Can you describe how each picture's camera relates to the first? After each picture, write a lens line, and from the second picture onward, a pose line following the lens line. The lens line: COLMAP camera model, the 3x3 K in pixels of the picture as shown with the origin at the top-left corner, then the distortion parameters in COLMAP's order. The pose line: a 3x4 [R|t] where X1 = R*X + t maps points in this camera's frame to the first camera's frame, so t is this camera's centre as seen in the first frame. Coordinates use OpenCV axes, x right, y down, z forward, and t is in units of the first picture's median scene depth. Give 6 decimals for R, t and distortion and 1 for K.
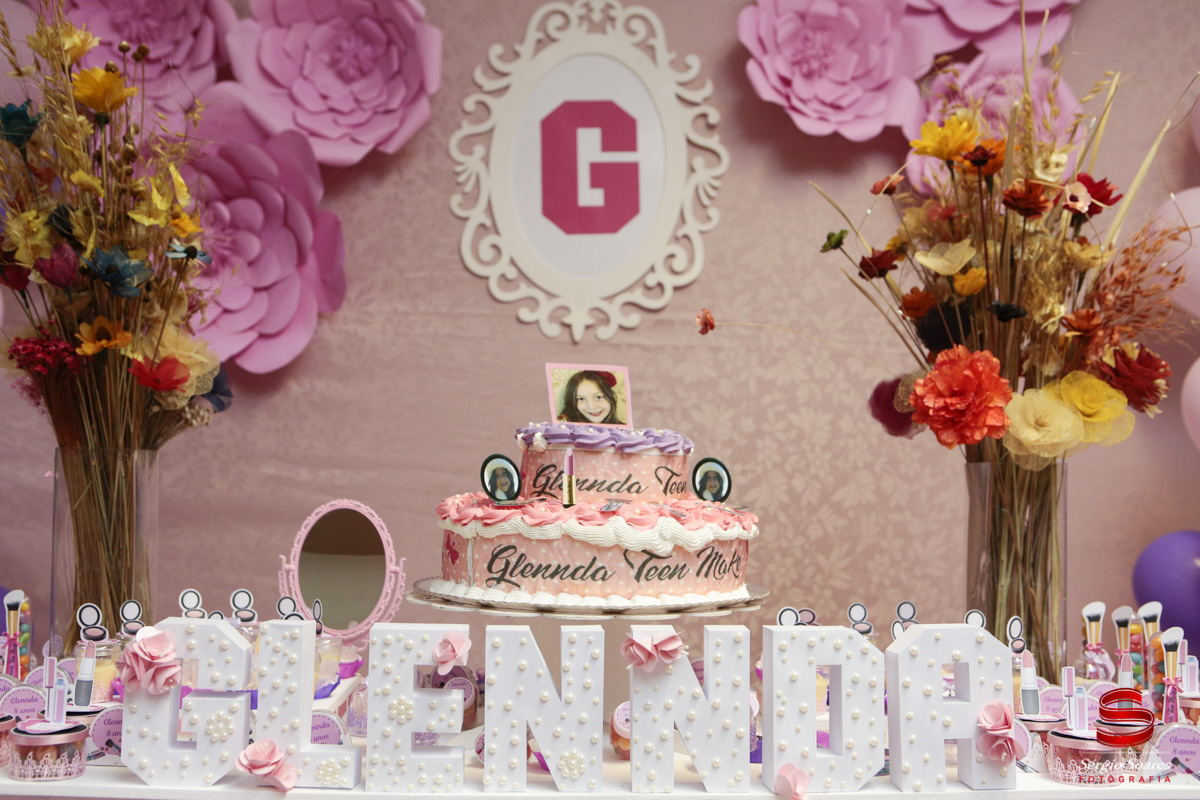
lens RADIAL K [[1237.9, 0, 588.1], [0, 1237.9, 461.4], [0, 0, 1]] dist [-0.018250, 0.000000]
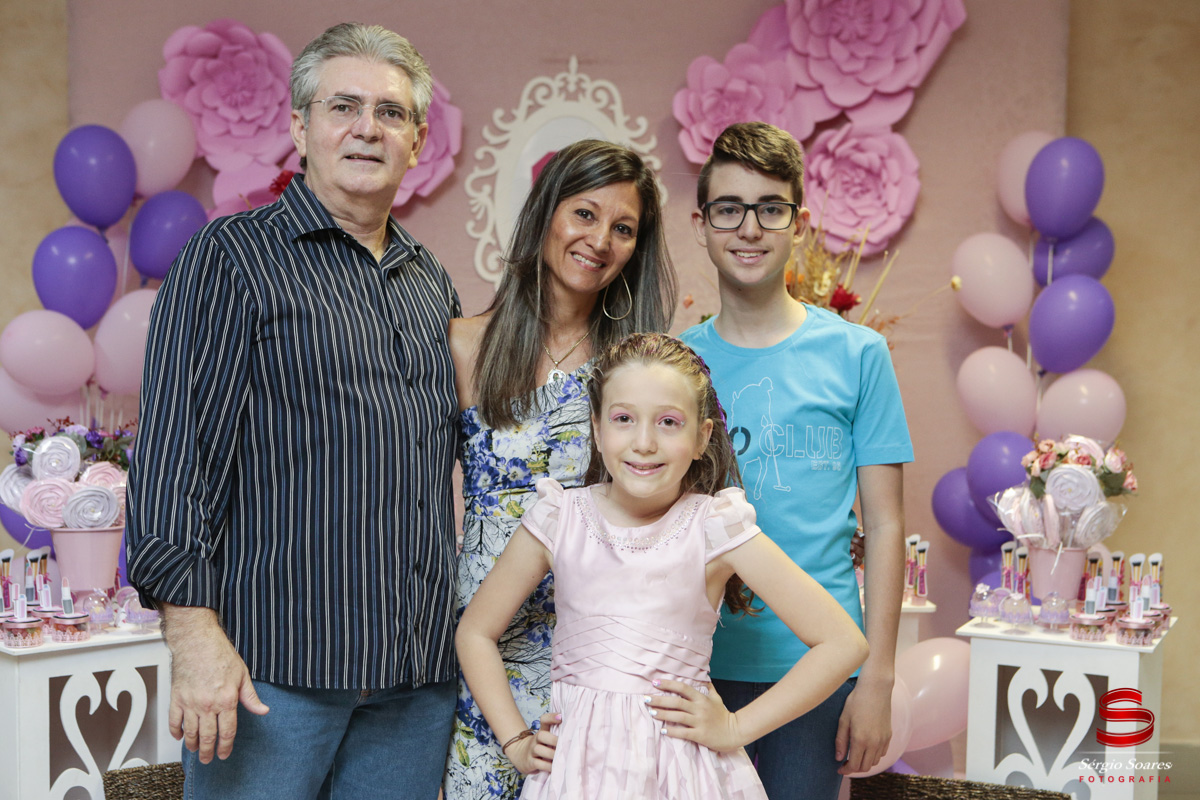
lens RADIAL K [[1604.4, 0, 577.2], [0, 1604.4, 485.4], [0, 0, 1]] dist [0.026999, 0.000000]
pose [[0.999843, -0.000802, 0.017708, -0.033600], [-0.001217, 0.993513, 0.113713, -0.221570], [-0.017685, -0.113717, 0.993356, -1.445698]]
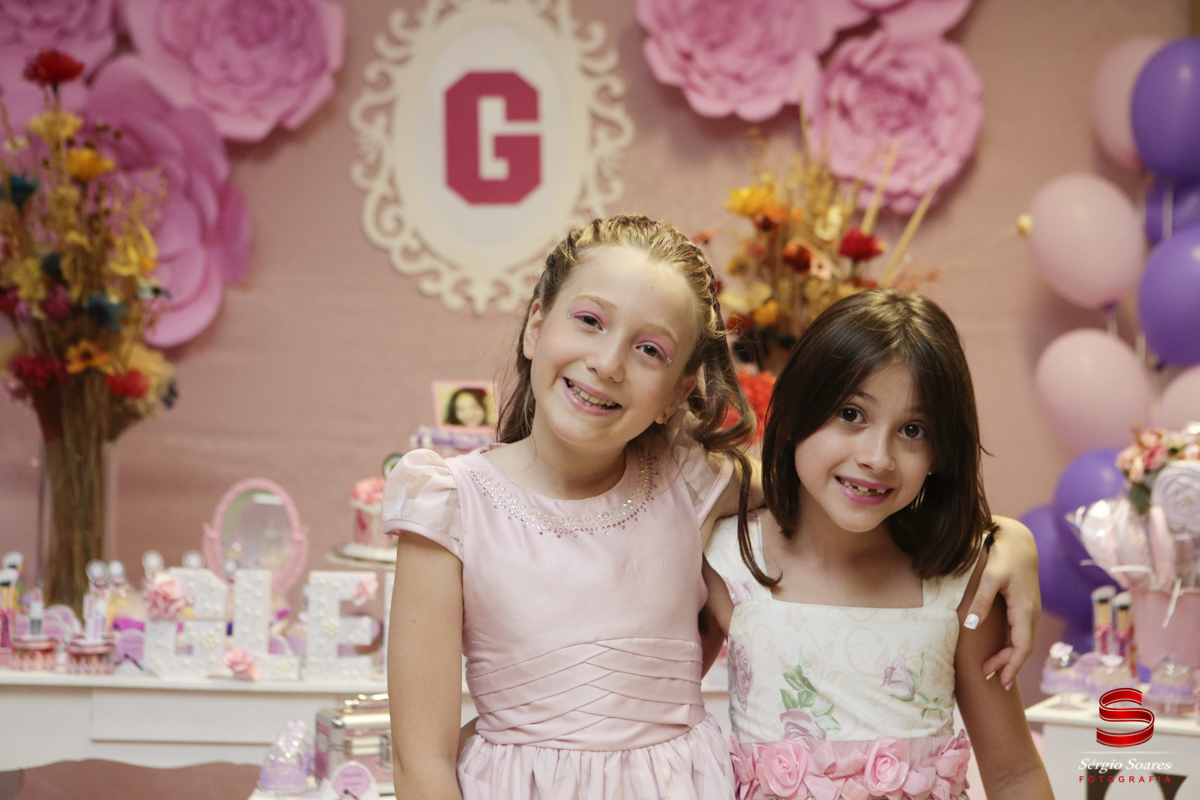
lens RADIAL K [[2045.5, 0, 585.4], [0, 2045.5, 406.7], [0, 0, 1]] dist [0.160345, 0.000000]
pose [[0.999911, 0.003609, 0.012857, 0.098315], [-0.003850, 0.999816, 0.018798, -0.092401], [-0.012787, -0.018845, 0.999741, -1.164161]]
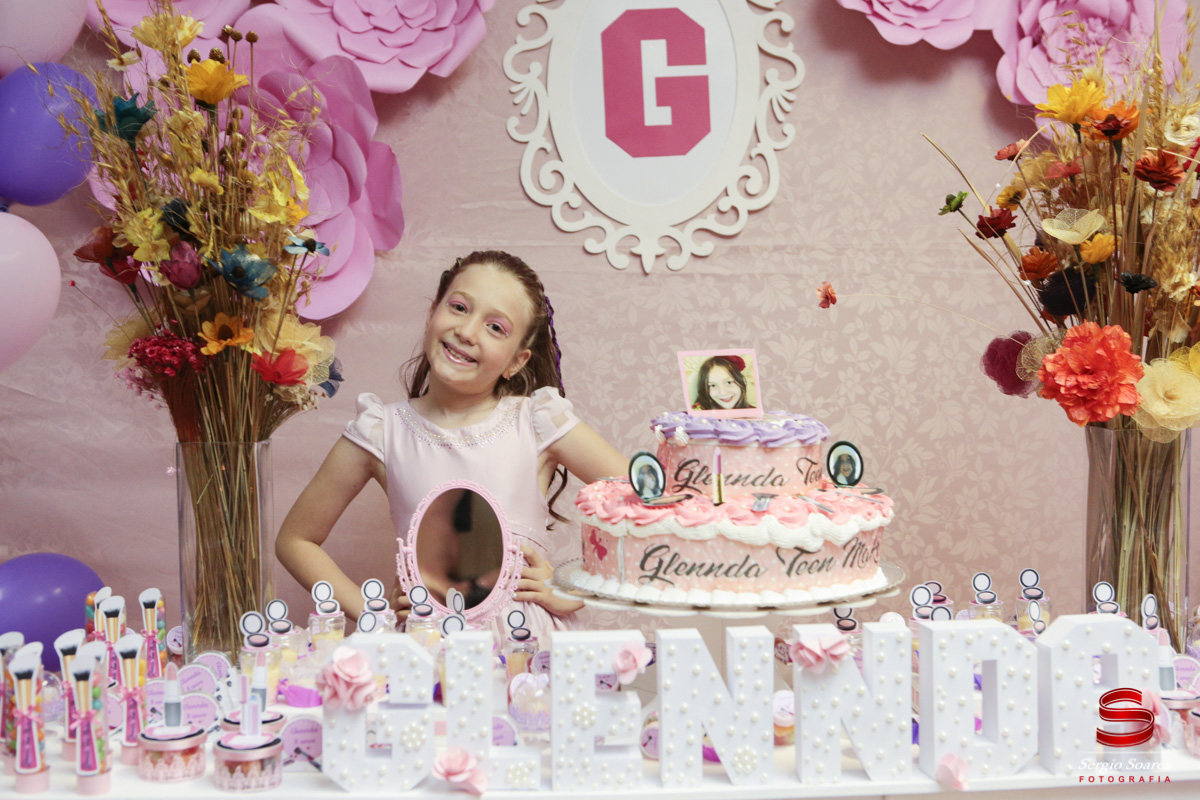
lens RADIAL K [[1393.0, 0, 585.5], [0, 1393.0, 471.5], [0, 0, 1]] dist [-0.013589, 0.000000]
pose [[0.999532, -0.030279, 0.004321, -0.113975], [0.029672, 0.994220, 0.103181, -0.099351], [-0.007421, -0.103005, 0.994653, -0.125481]]
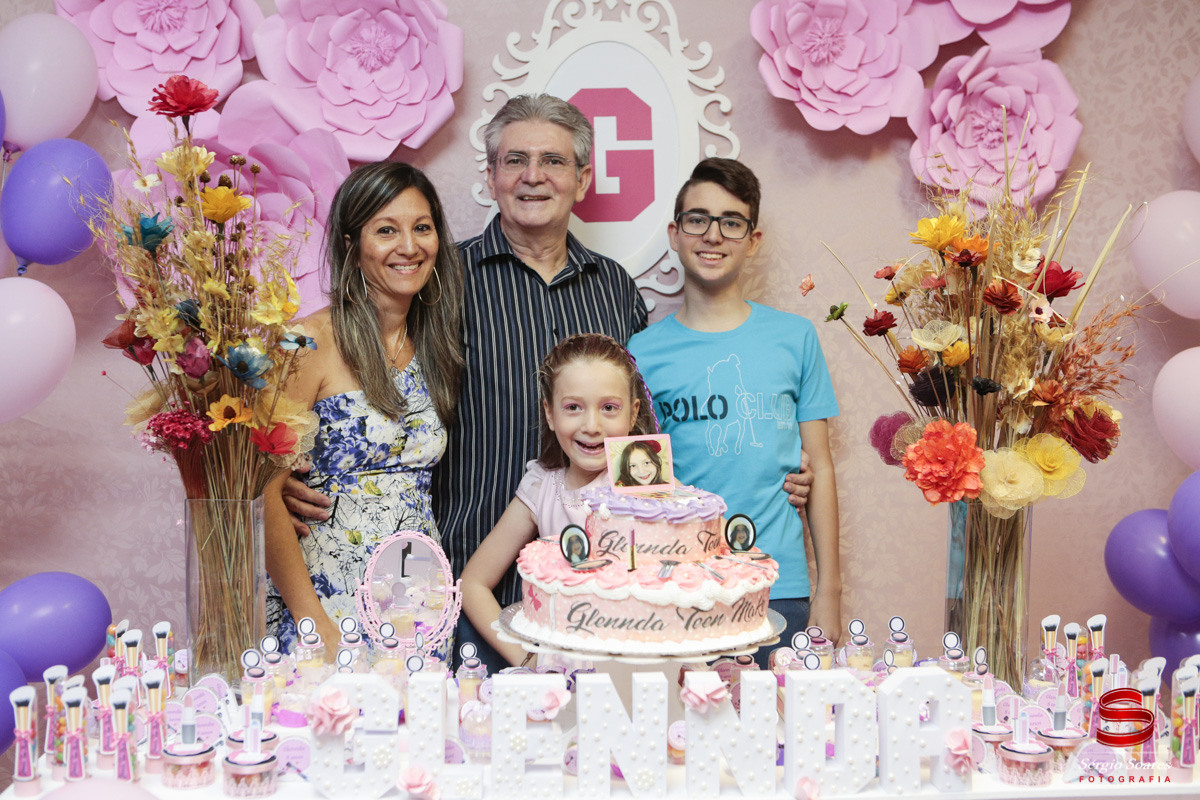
lens RADIAL K [[1419.6, 0, 580.9], [0, 1419.6, 480.5], [0, 0, 1]] dist [-0.016352, 0.000000]
pose [[0.999670, -0.010635, 0.023370, -0.088245], [0.007507, 0.991477, 0.130065, -0.214358], [-0.024554, -0.129847, 0.991230, -0.374175]]
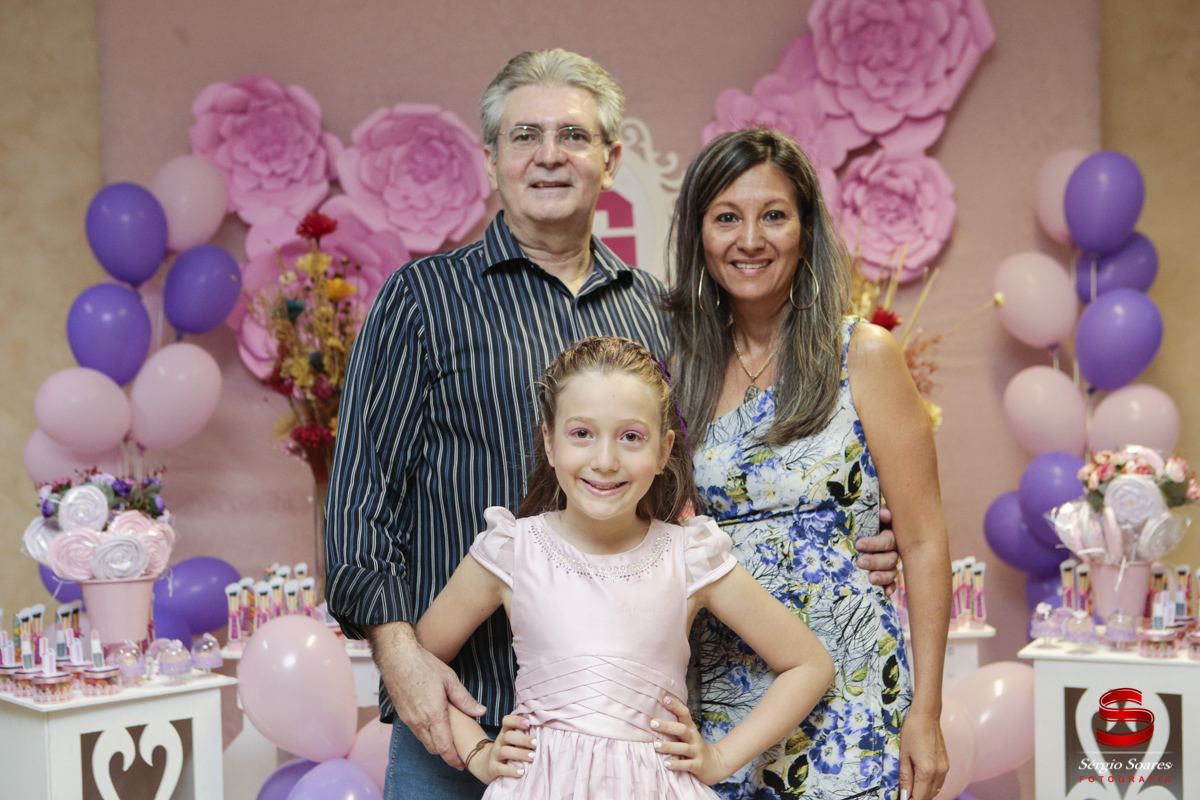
lens RADIAL K [[1562.0, 0, 583.0], [0, 1562.0, 489.9], [0, 0, 1]] dist [0.020195, 0.000000]
pose [[0.999170, -0.039386, -0.010374, -0.018265], [0.040091, 0.995981, 0.080086, -0.177637], [0.007178, -0.080435, 0.996734, -1.333046]]
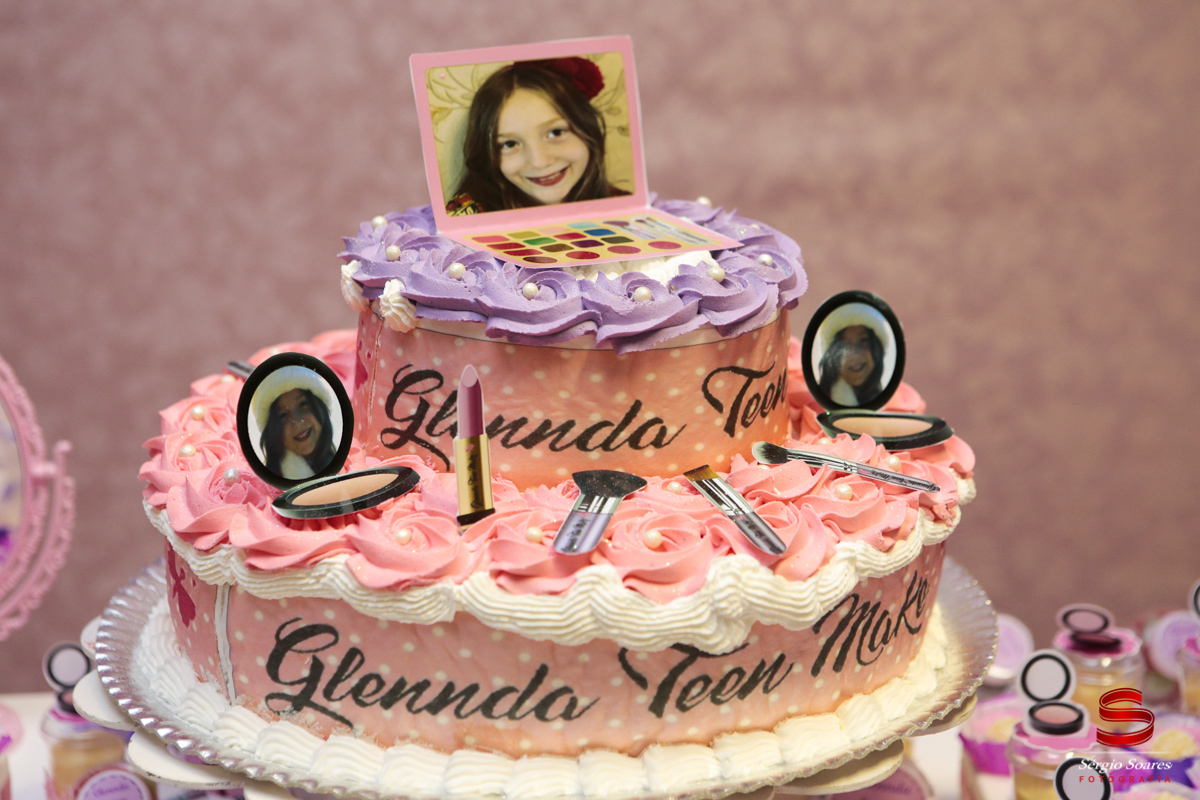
lens RADIAL K [[2338.0, 0, 604.6], [0, 2338.0, 398.9], [0, 0, 1]] dist [0.245936, 0.000000]
pose [[0.999712, -0.021457, -0.010727, 0.028942], [0.023613, 0.959086, 0.282128, -0.174759], [0.004234, -0.282300, 0.959317, 0.285686]]
